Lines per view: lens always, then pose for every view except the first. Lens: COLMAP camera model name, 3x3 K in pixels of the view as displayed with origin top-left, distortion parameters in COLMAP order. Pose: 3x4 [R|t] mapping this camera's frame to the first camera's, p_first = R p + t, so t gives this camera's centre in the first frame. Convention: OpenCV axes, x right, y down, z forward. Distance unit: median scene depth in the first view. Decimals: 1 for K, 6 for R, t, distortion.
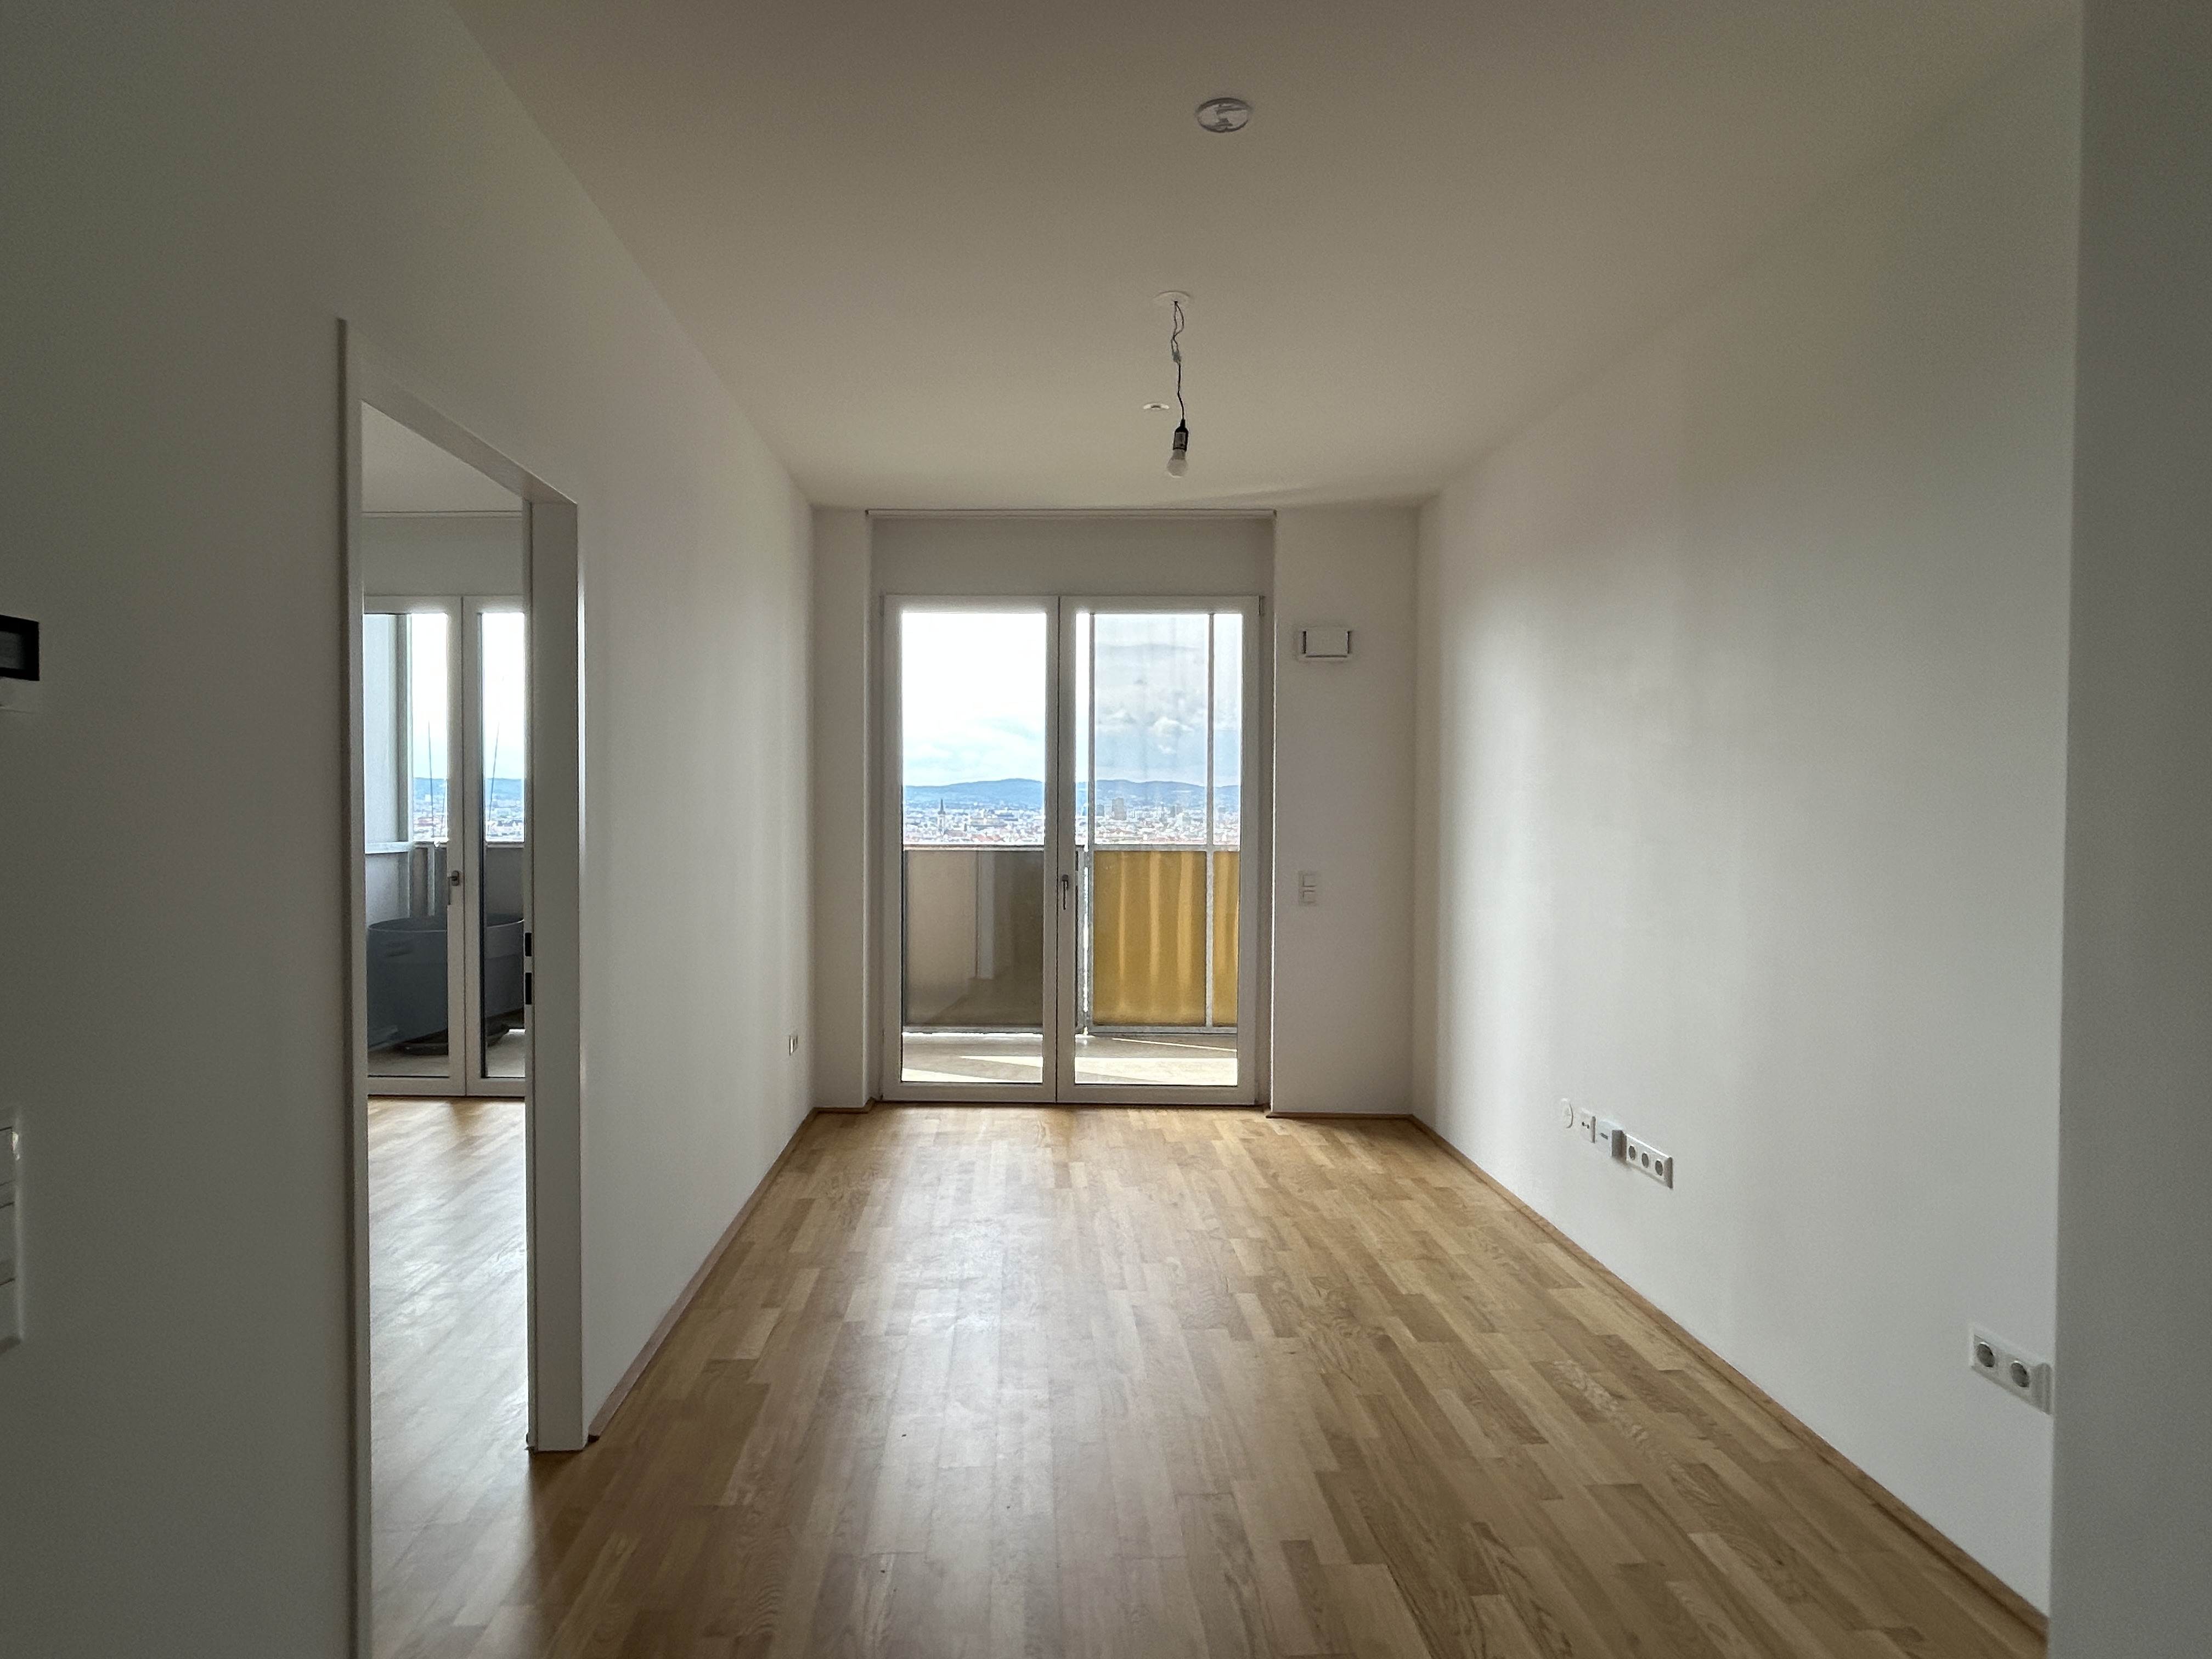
lens RADIAL K [[1163.6, 0, 1096.6], [0, 1163.6, 828.8], [0, 0, 1]] dist [-0.002383, -0.001028]
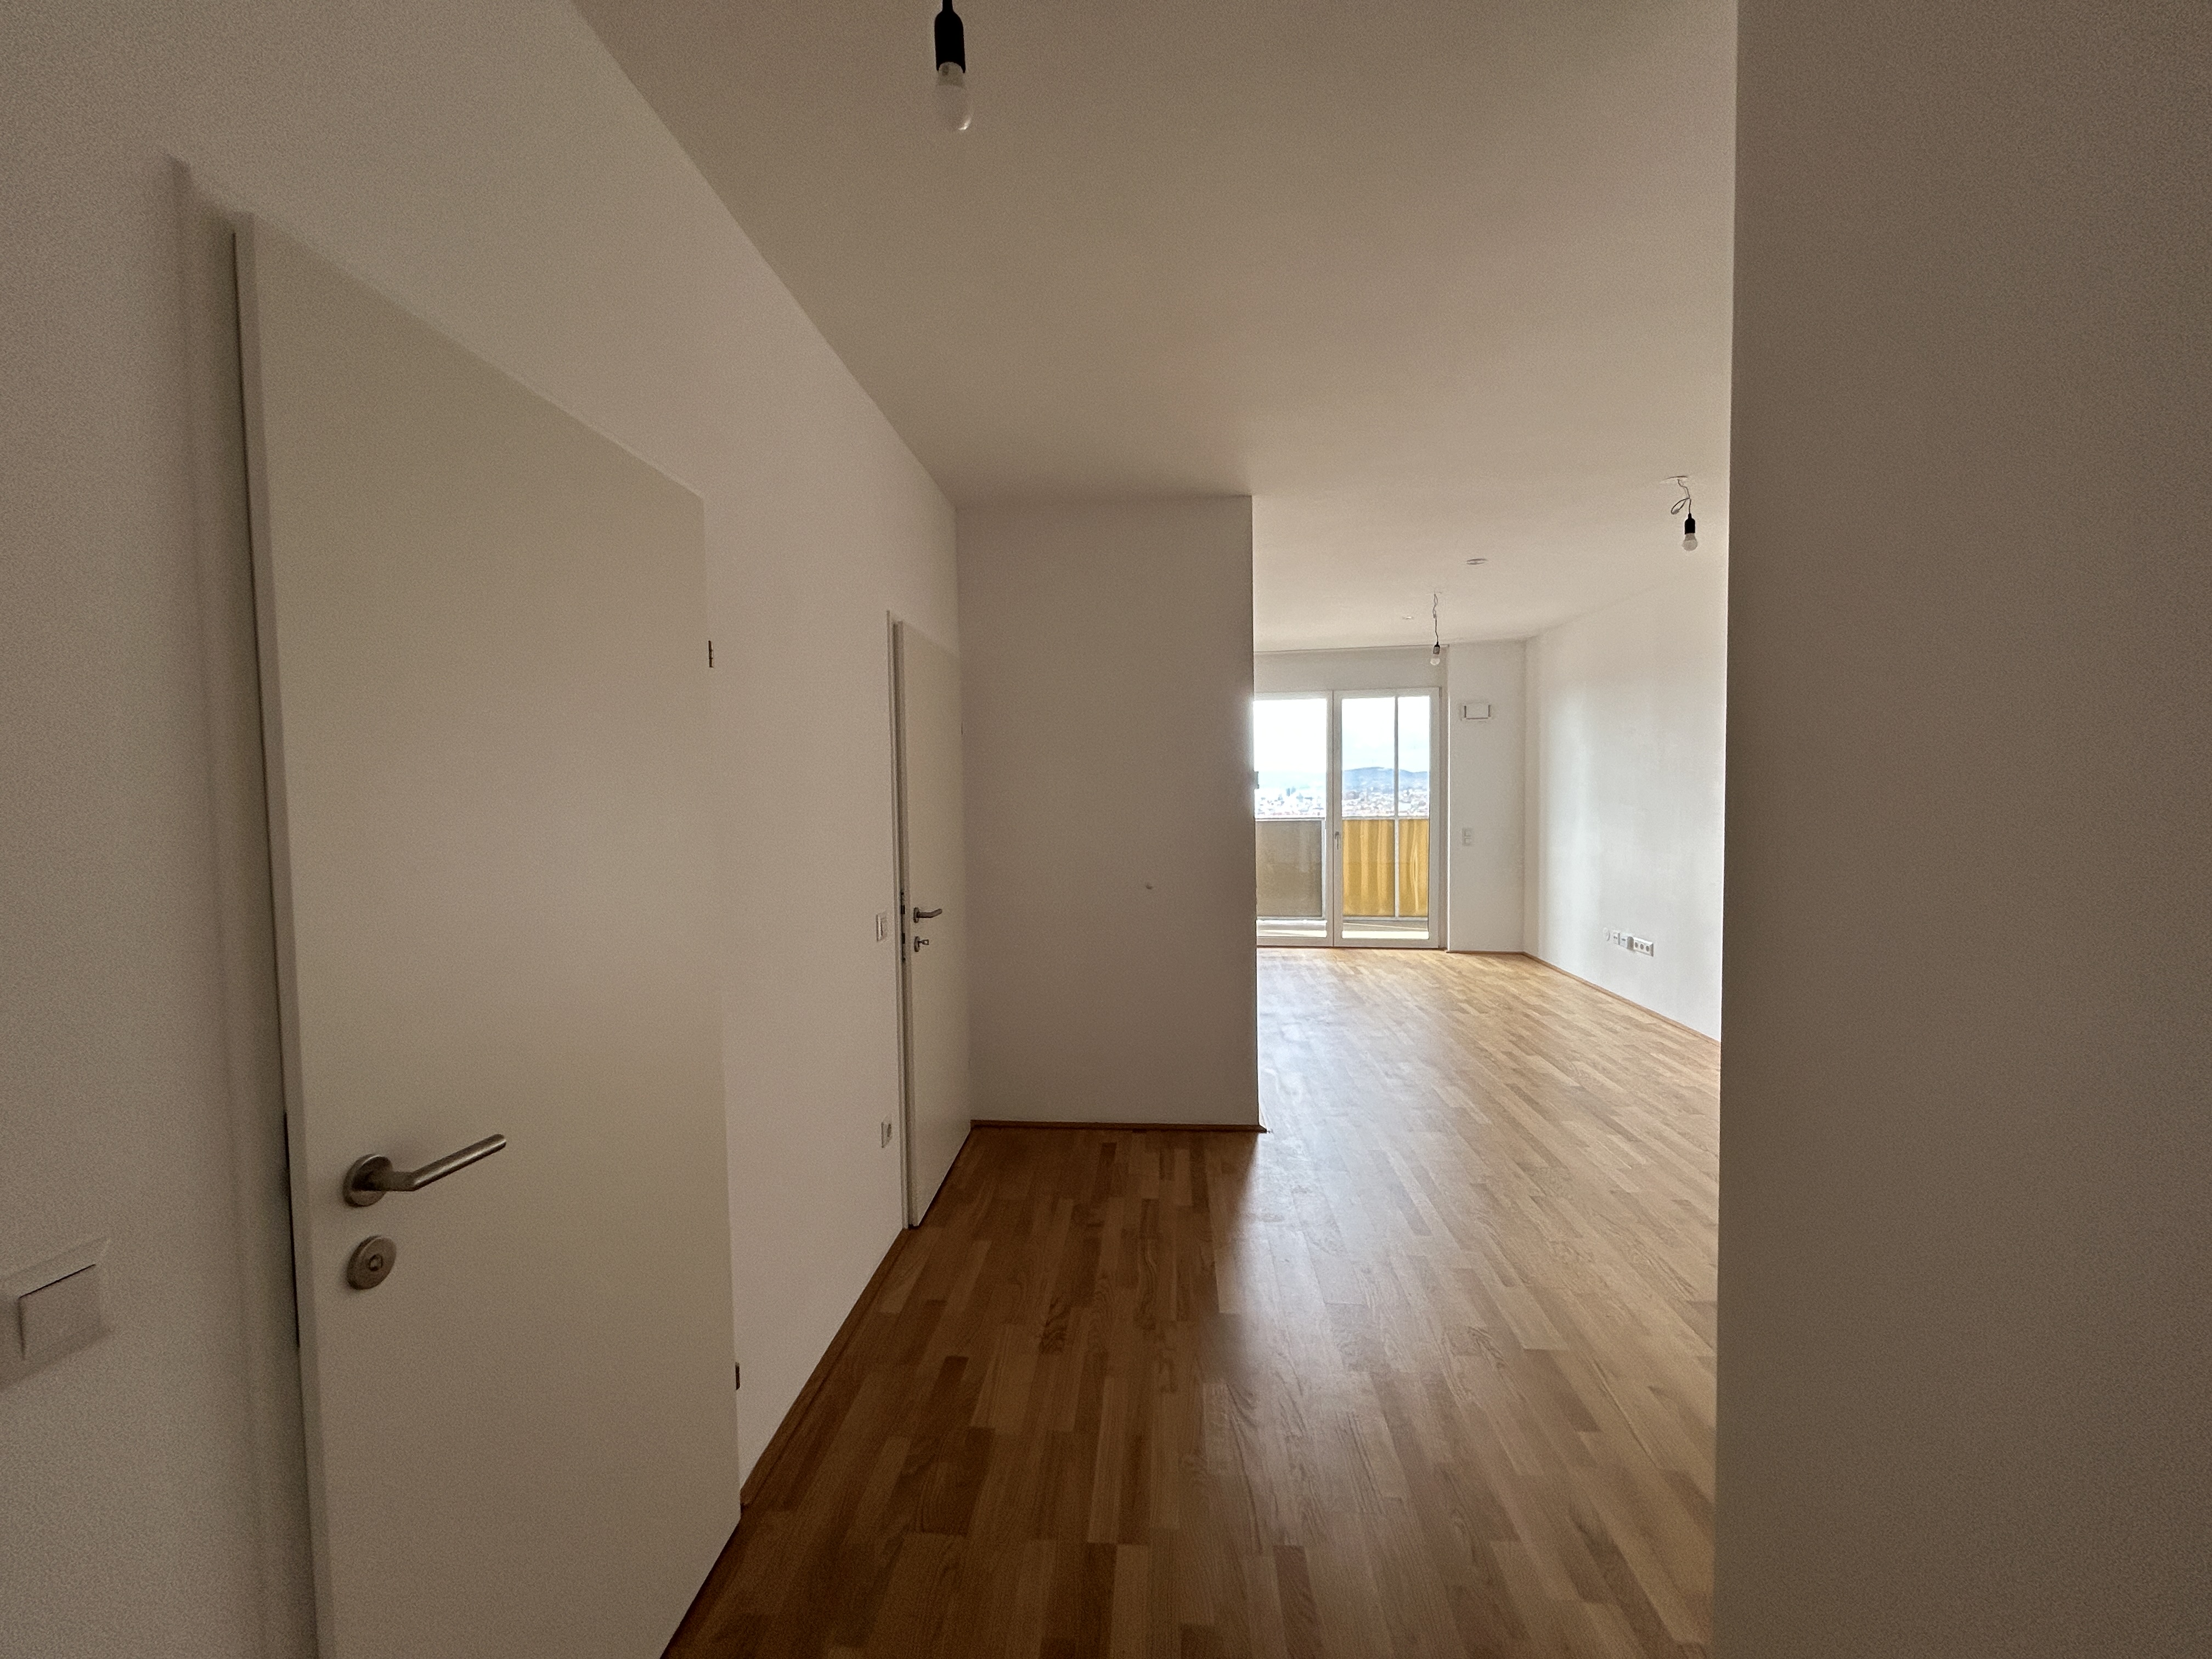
lens RADIAL K [[893.1, 0, 1117.7], [0, 893.1, 824.8], [0, 0, 1]] dist [-0.000461, 0.000032]
pose [[0.991963, -0.014509, -0.125695, -0.210184], [0.016883, 0.999698, 0.017835, -0.005251], [0.125398, -0.019814, 0.991909, -0.556226]]
